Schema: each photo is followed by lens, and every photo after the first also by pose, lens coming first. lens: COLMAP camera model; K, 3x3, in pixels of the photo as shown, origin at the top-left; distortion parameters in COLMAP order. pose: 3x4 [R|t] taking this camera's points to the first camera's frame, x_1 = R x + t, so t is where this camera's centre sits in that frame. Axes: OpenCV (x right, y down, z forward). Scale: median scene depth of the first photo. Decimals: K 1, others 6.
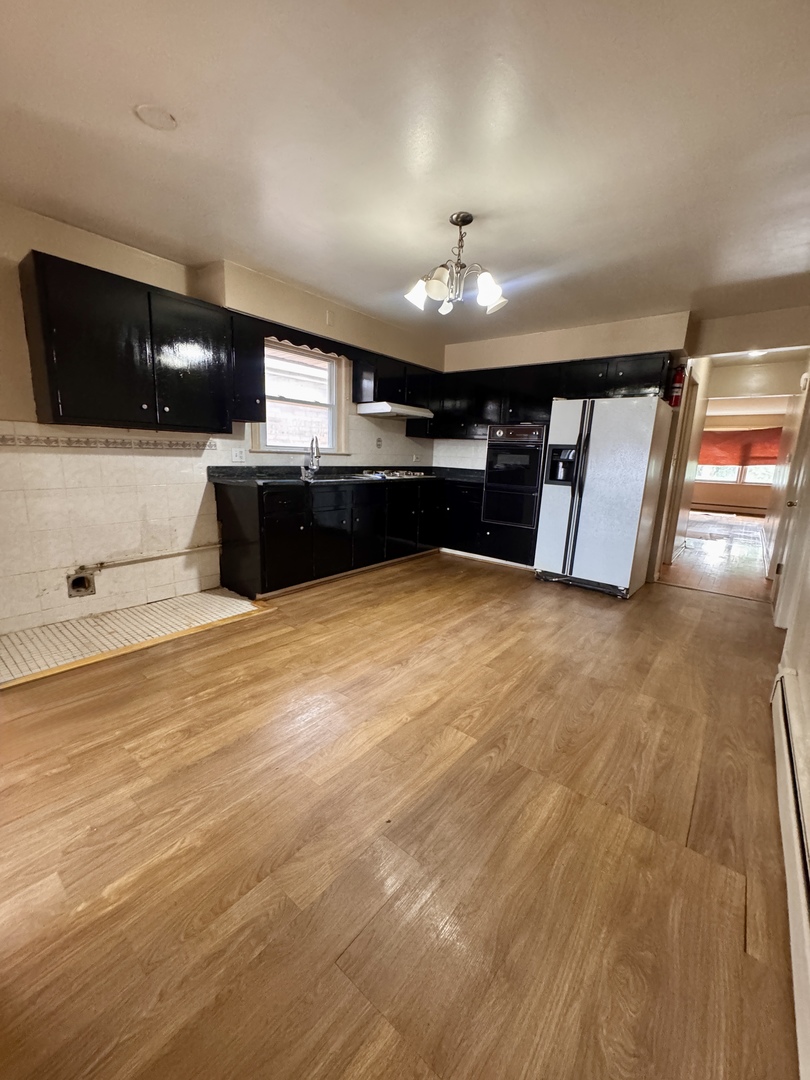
lens RADIAL K [[430.3, 0, 405.0], [0, 430.3, 540.0], [0, 0, 1]] dist [-0.001526, 0.000288]
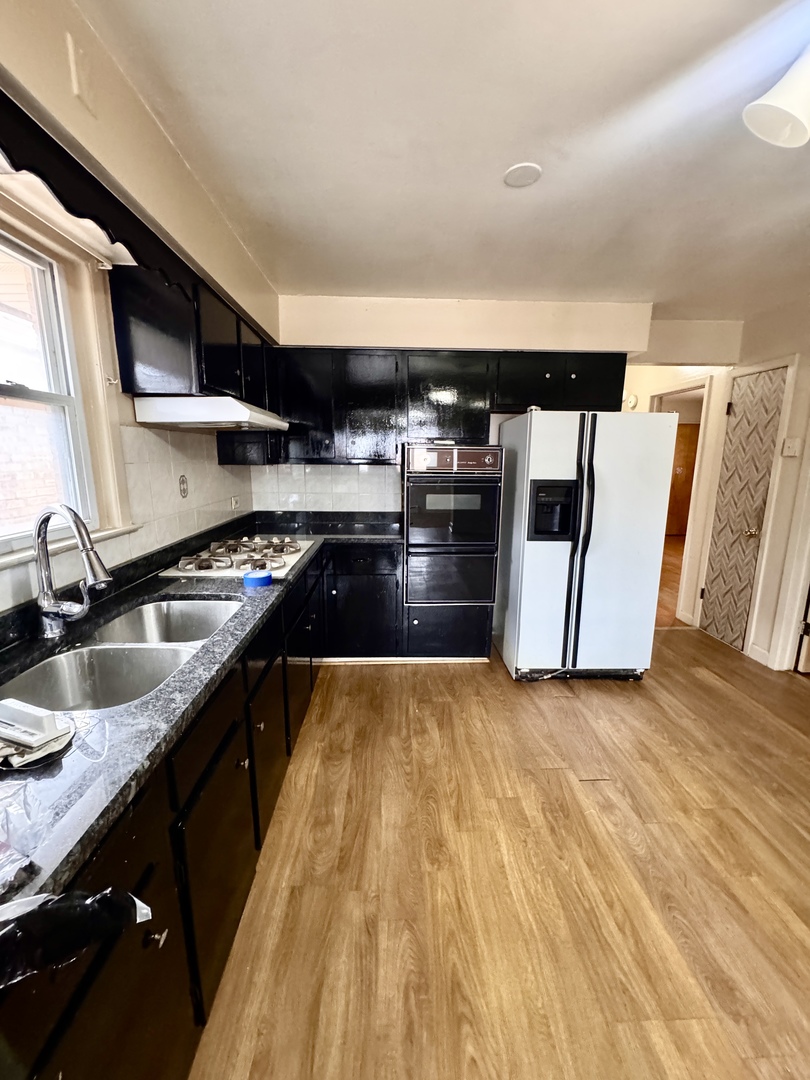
lens RADIAL K [[430.3, 0, 405.0], [0, 430.3, 540.0], [0, 0, 1]] dist [-0.001526, 0.000288]
pose [[0.757296, -0.159418, 0.633315, -0.218482], [0.152301, 0.986121, 0.066109, -0.202595], [-0.635064, 0.046390, 0.771065, 0.628505]]
